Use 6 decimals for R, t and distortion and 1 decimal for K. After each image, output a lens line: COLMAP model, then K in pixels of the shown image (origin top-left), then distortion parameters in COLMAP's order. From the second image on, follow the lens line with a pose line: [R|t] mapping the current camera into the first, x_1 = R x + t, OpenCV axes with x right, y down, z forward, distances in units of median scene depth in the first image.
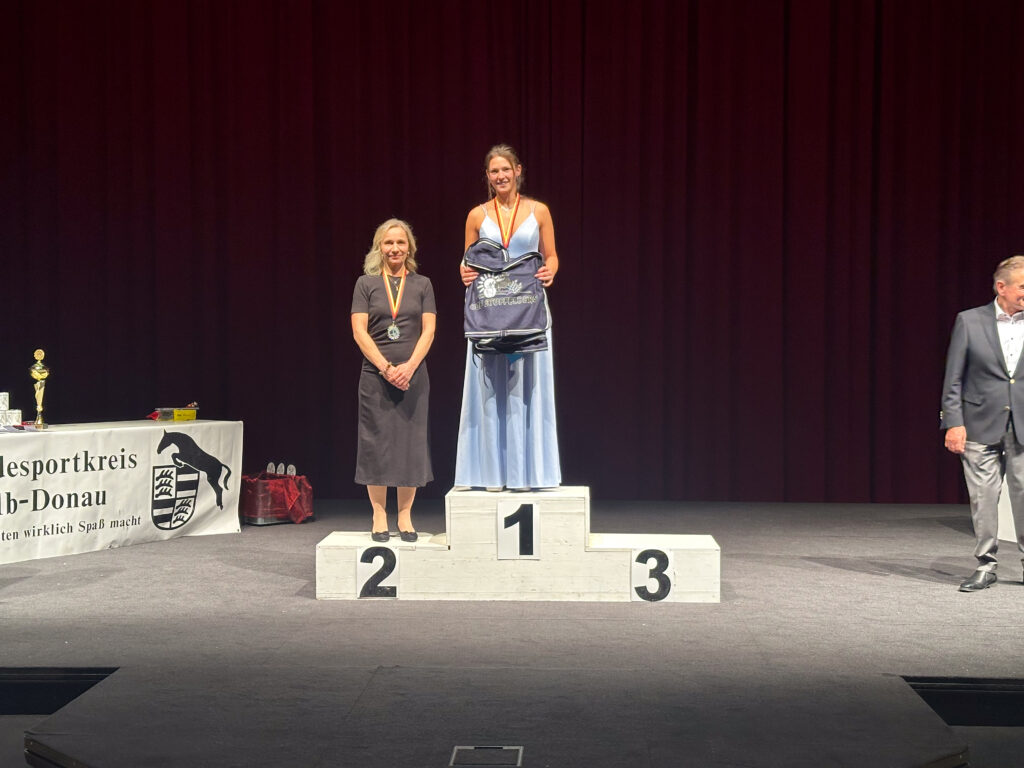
lens RADIAL K [[1425.1, 0, 512.1], [0, 1425.1, 396.7], [0, 0, 1]] dist [0.140516, -0.101153]
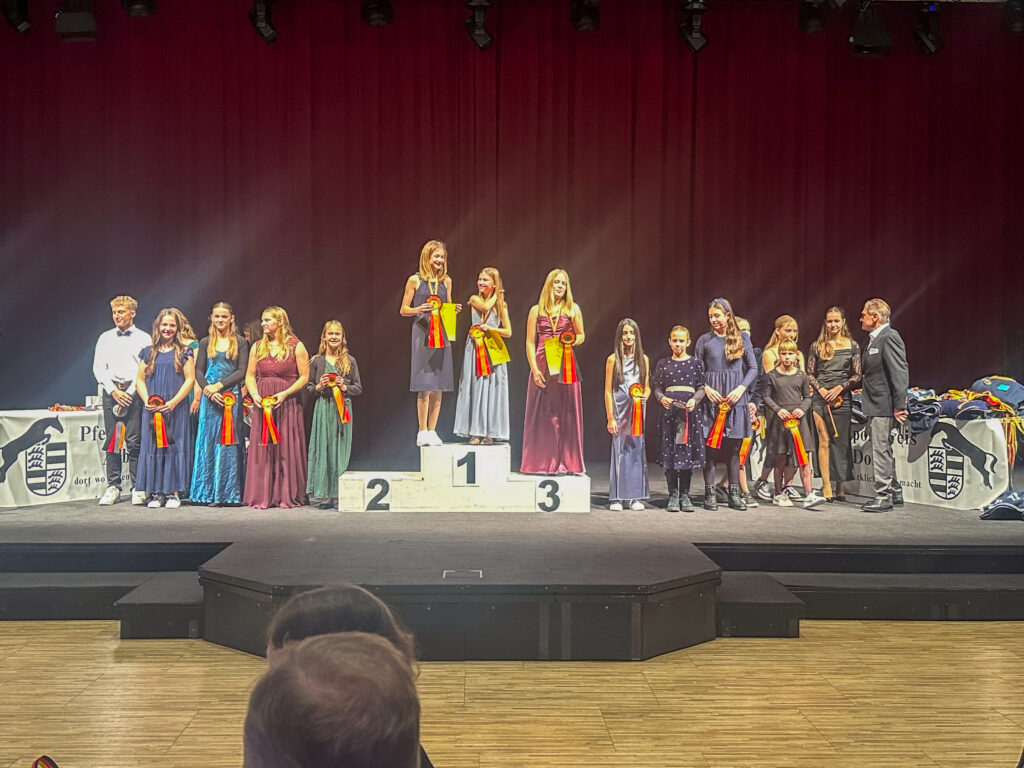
lens RADIAL K [[1141.0, 0, 516.6], [0, 1141.0, 382.7], [0, 0, 1]] dist [0.150057, 0.005165]
pose [[0.996842, 0.005437, 0.079226, -0.038815], [-0.004025, 0.999830, -0.017971, 0.018937], [-0.079311, 0.017595, 0.996695, -0.273219]]
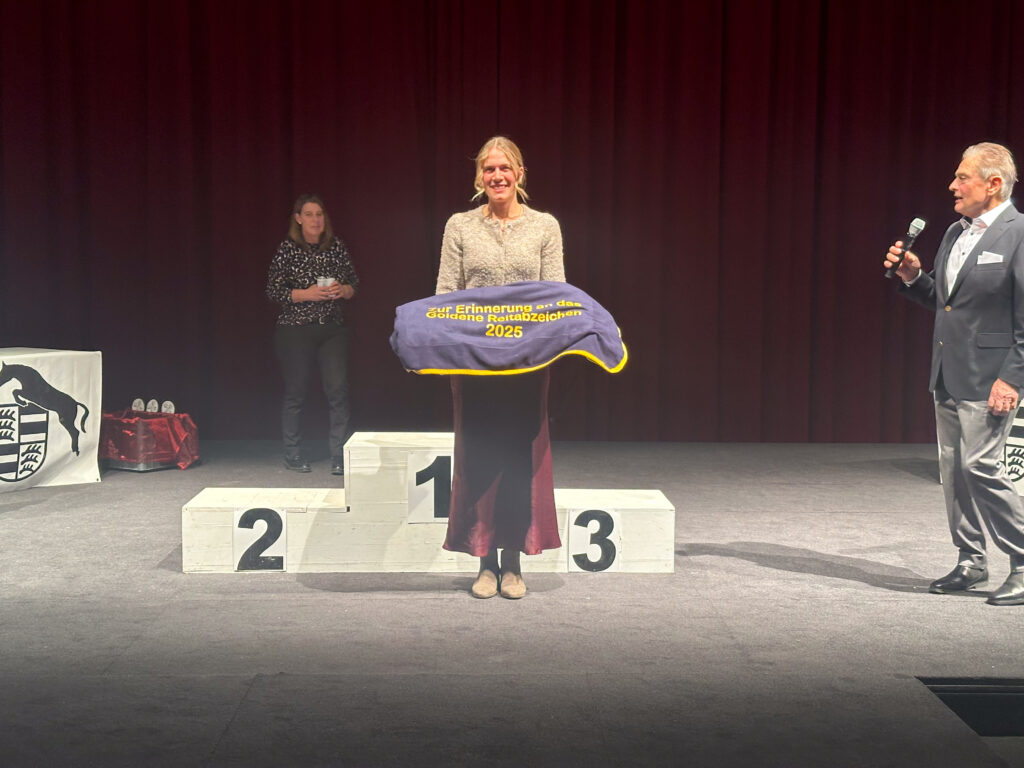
lens RADIAL K [[1426.8, 0, 514.1], [0, 1426.8, 397.8], [0, 0, 1]] dist [0.143396, -0.149430]
pose [[0.997310, 0.000548, 0.073302, -0.008722], [-0.004349, 0.998653, 0.051711, -0.001007], [-0.073175, -0.051891, 0.995968, 0.167067]]
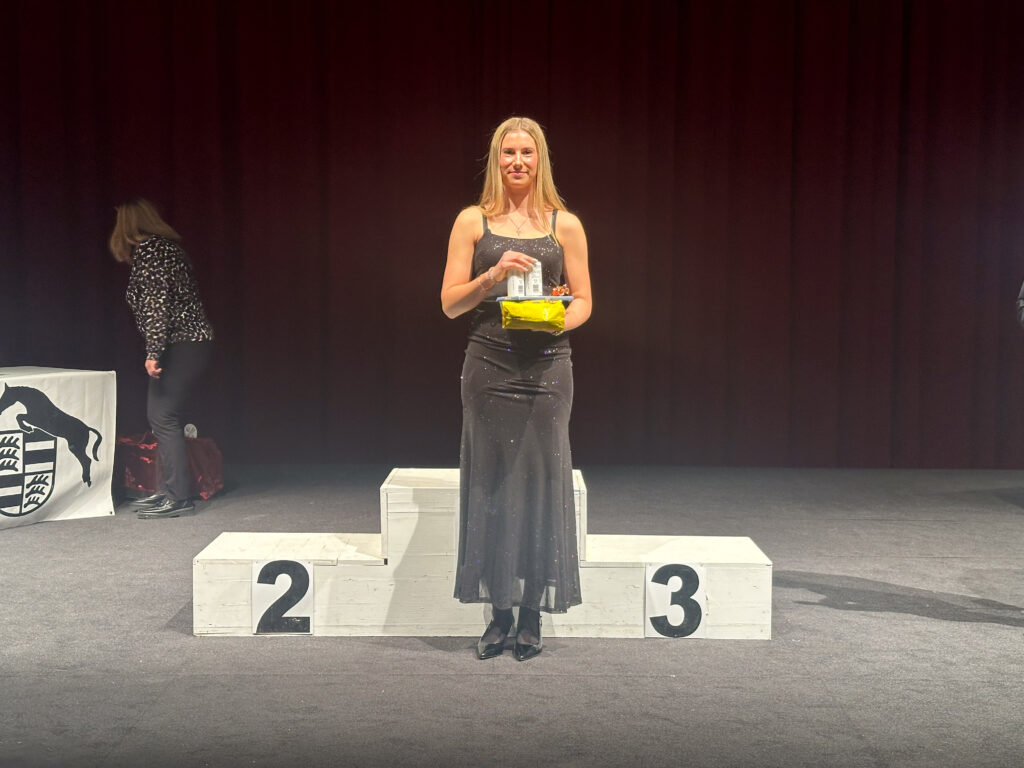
lens RADIAL K [[1429.9, 0, 494.2], [0, 1429.9, 386.5], [0, 0, 1]] dist [0.122255, -0.050939]
pose [[0.999475, 0.001202, 0.032378, -0.012889], [-0.002479, 0.999220, 0.039424, -0.007317], [-0.032305, -0.039483, 0.998698, 0.283074]]
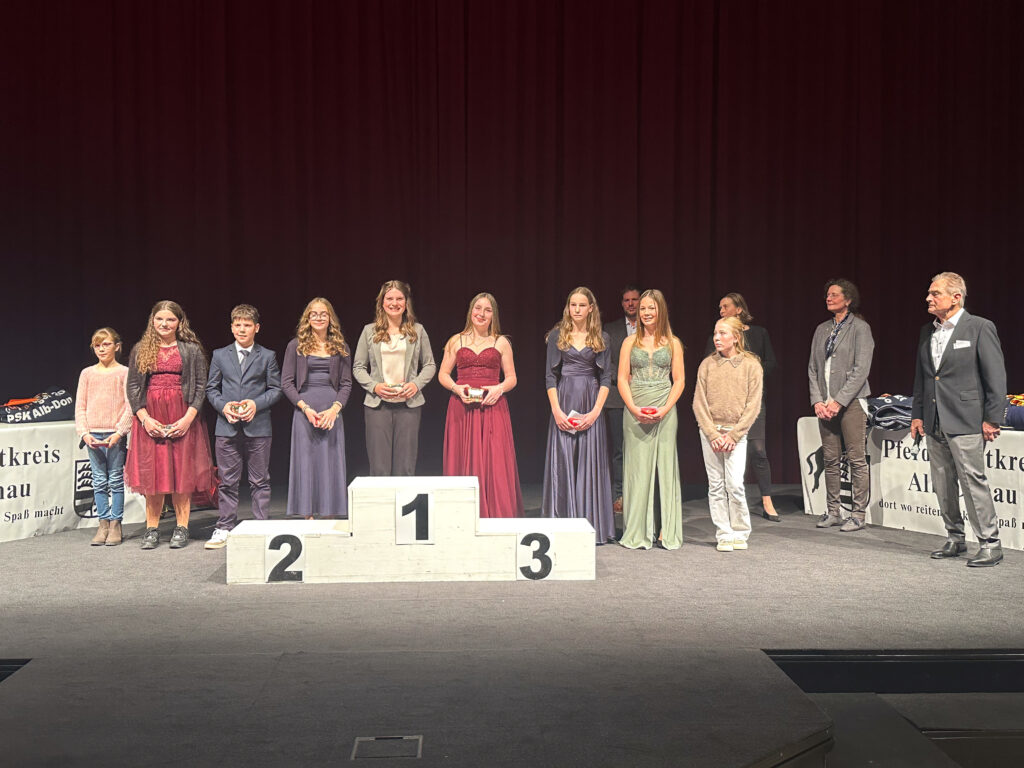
lens RADIAL K [[1173.7, 0, 514.0], [0, 1173.7, 380.9], [0, 0, 1]] dist [0.223089, -0.556394]
pose [[0.995625, -0.001845, 0.093424, -0.003928], [0.002654, 0.999960, -0.008538, -0.004061], [-0.093405, 0.008749, 0.995590, 0.076998]]
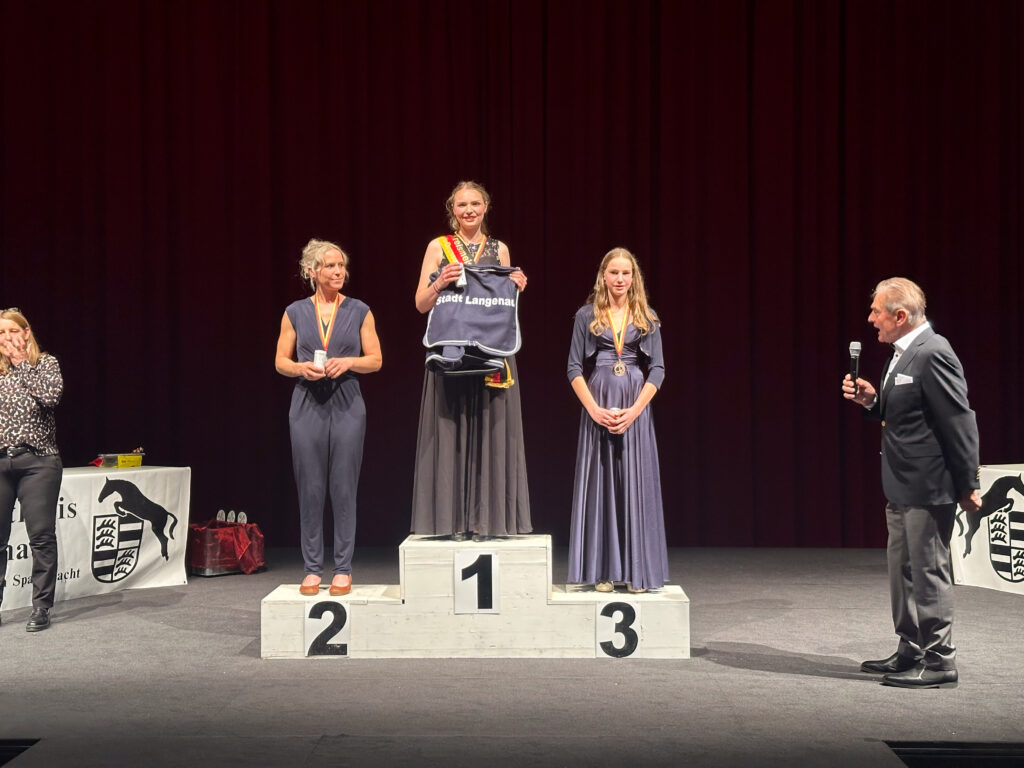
lens RADIAL K [[1425.2, 0, 505.9], [0, 1425.2, 376.6], [0, 0, 1]] dist [0.164543, -0.285162]
pose [[0.999818, -0.003823, 0.018674, 0.006399], [0.004612, 0.999091, -0.042381, -0.002222], [-0.018495, 0.042459, 0.998927, 0.045114]]
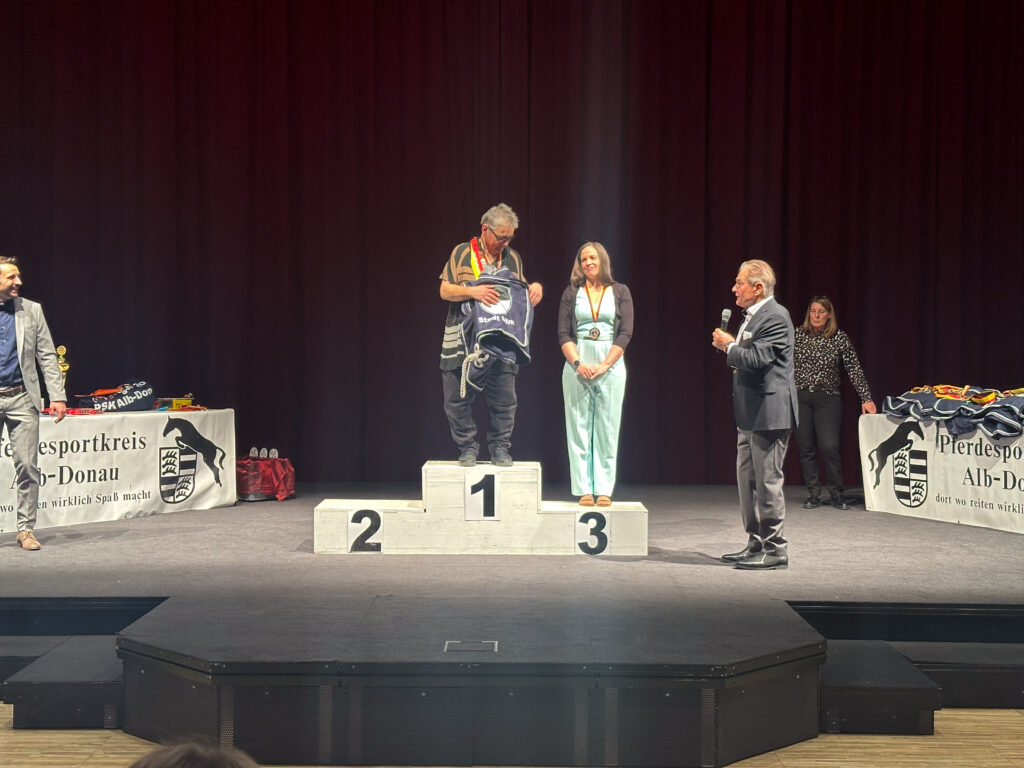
lens RADIAL K [[1437.1, 0, 515.3], [0, 1437.1, 387.6], [0, 0, 1]] dist [0.143050, 0.004079]
pose [[0.998882, 0.004921, 0.047015, -0.023975], [-0.004478, 0.999945, -0.009523, 0.012228], [-0.047059, 0.009302, 0.998849, -0.207870]]
